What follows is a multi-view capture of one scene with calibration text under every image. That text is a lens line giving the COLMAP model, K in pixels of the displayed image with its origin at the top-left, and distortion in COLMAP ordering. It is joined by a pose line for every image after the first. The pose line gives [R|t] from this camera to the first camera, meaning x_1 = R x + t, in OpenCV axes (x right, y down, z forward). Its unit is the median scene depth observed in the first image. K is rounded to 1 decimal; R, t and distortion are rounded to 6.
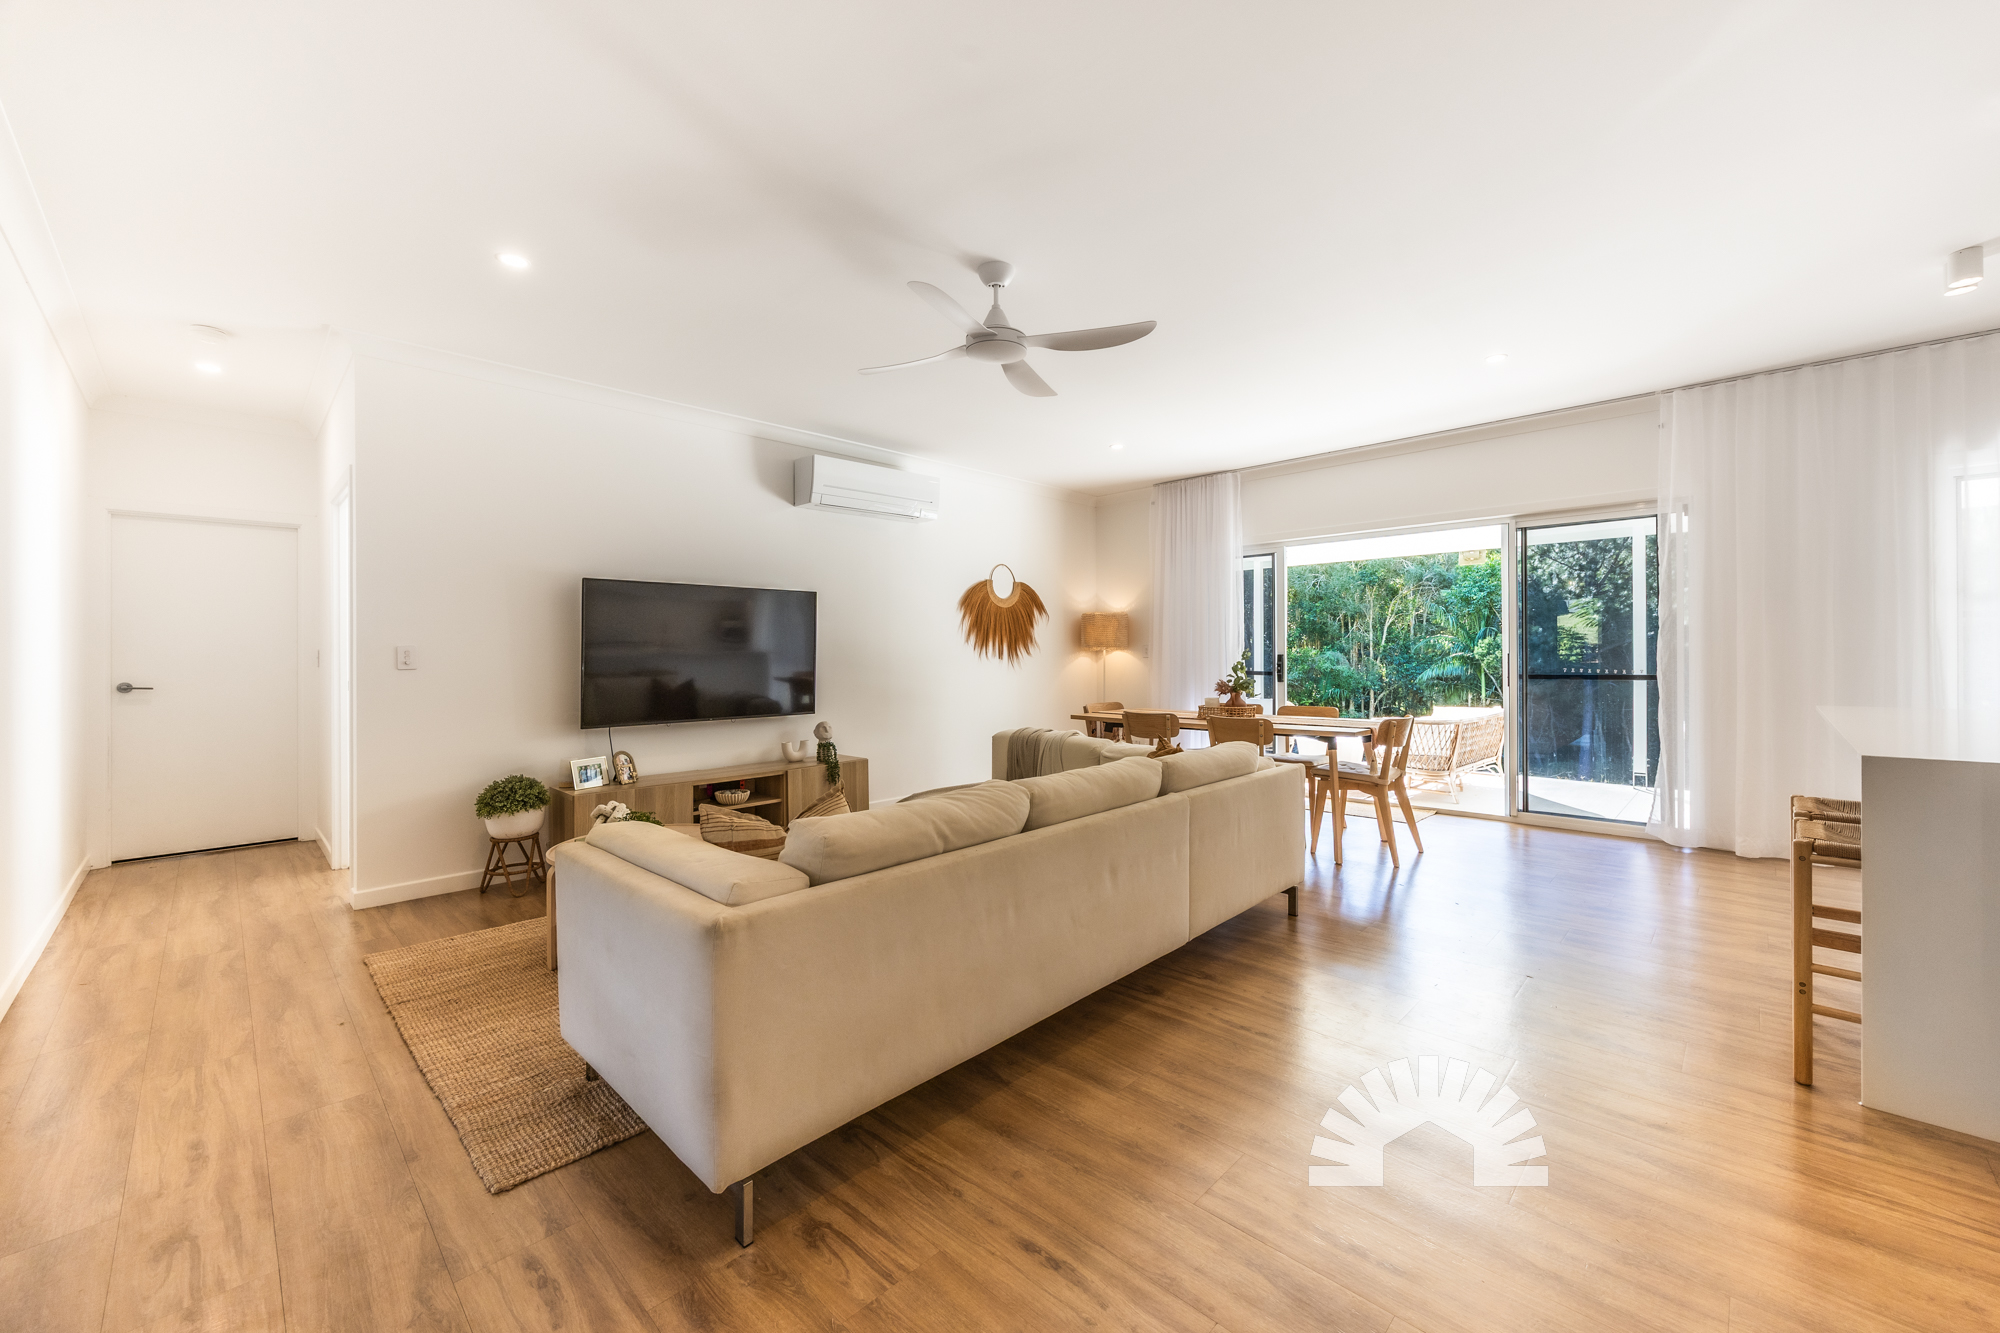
lens RADIAL K [[771.7, 0, 1000.0], [0, 771.7, 666.5], [0, 0, 1]] dist [0.001563, 0.000392]
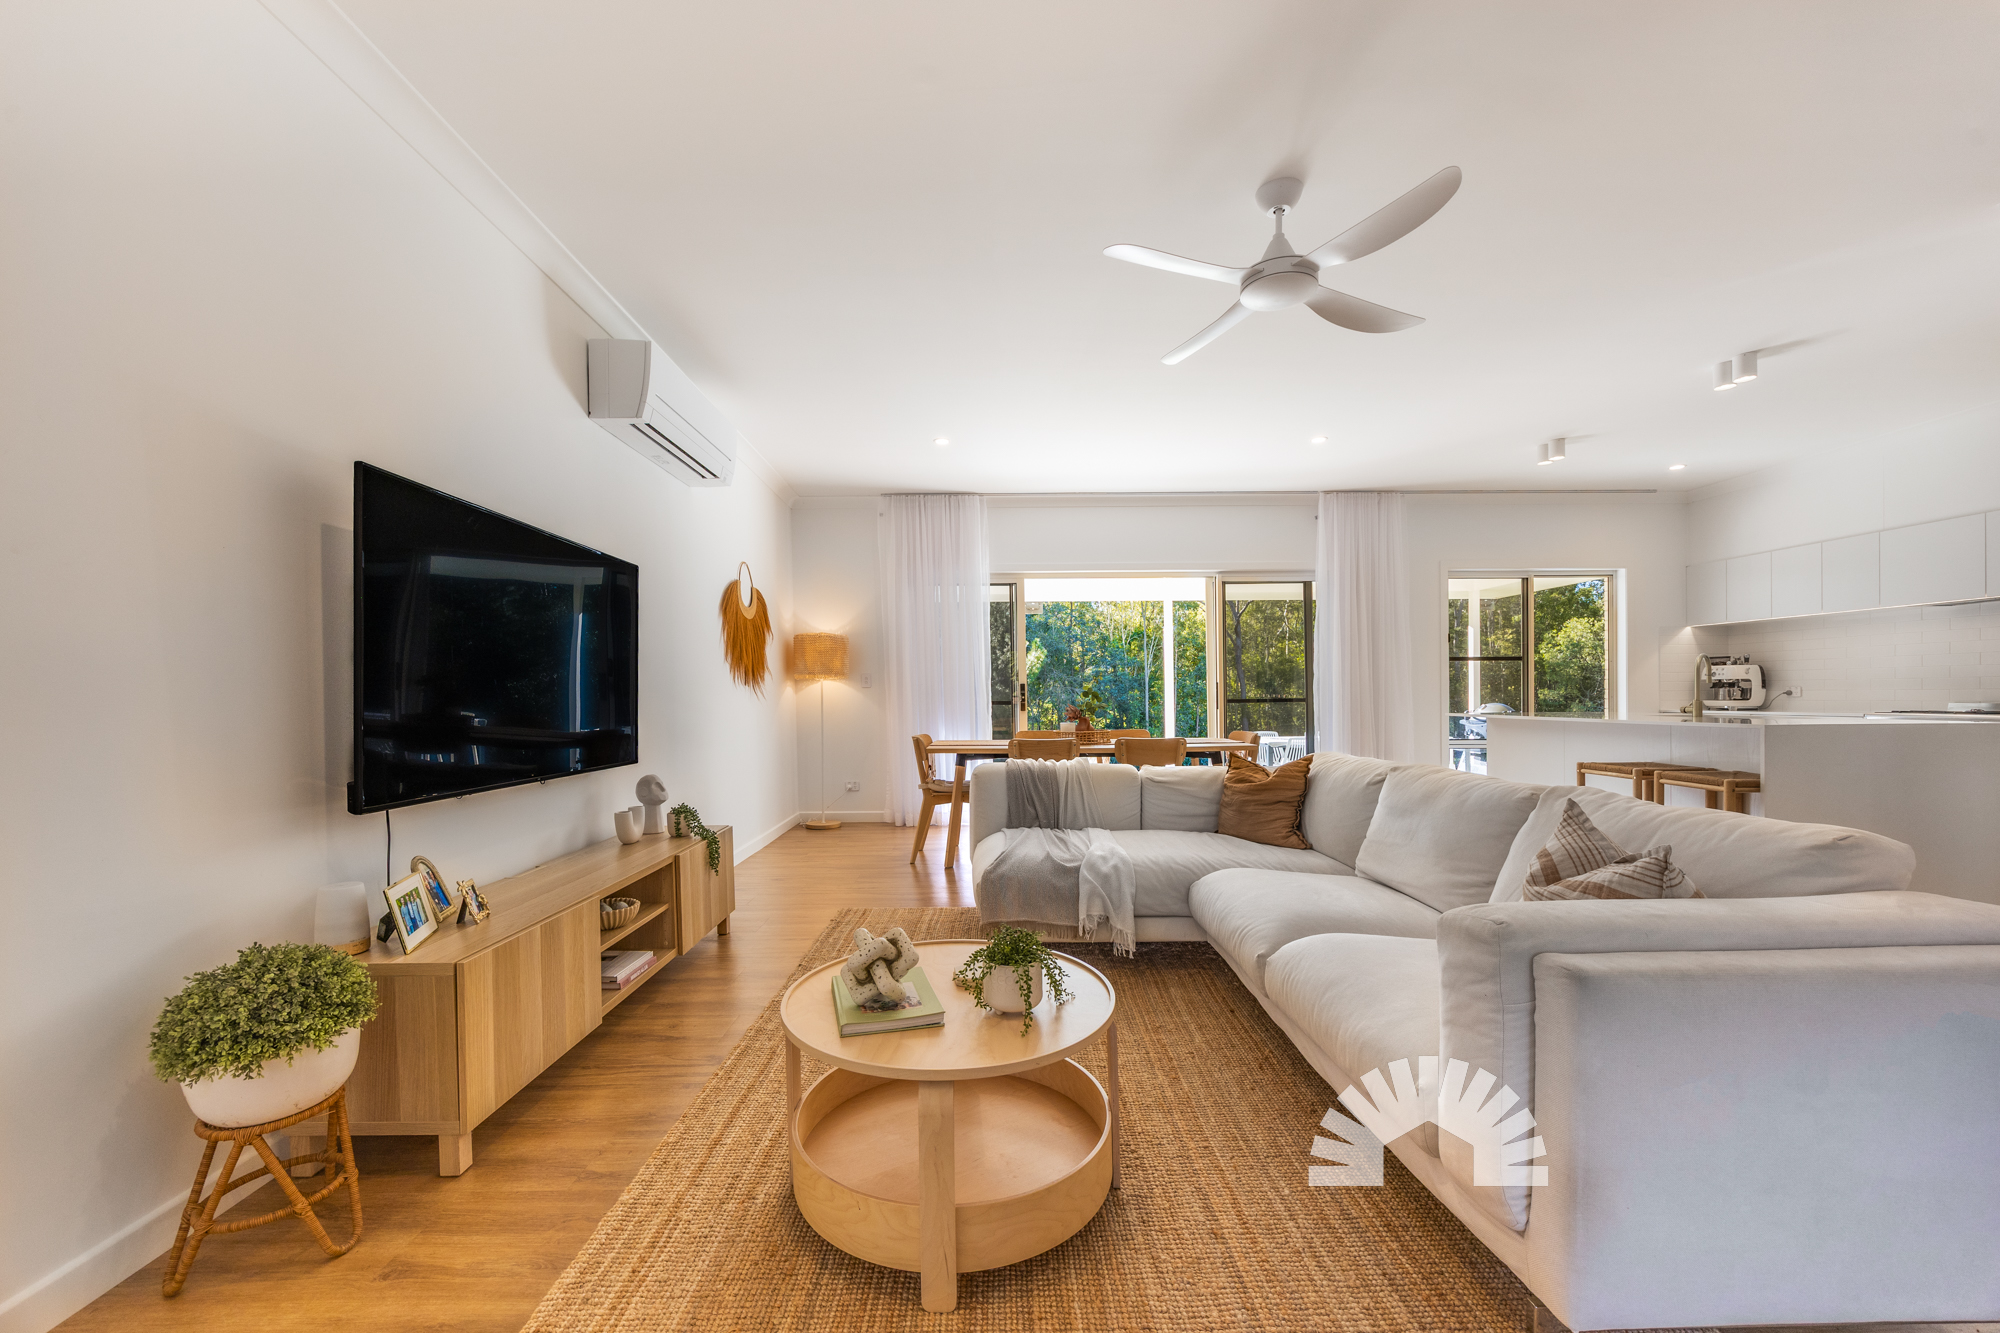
lens RADIAL K [[798.6, 0, 993.9], [0, 798.6, 694.3], [0, 0, 1]] dist [-0.000116, 0.000030]
pose [[0.728381, 0.006633, 0.685140, -0.459251], [0.007720, 0.999810, -0.017887, 0.018850], [-0.685129, 0.018318, 0.728192, 0.328575]]
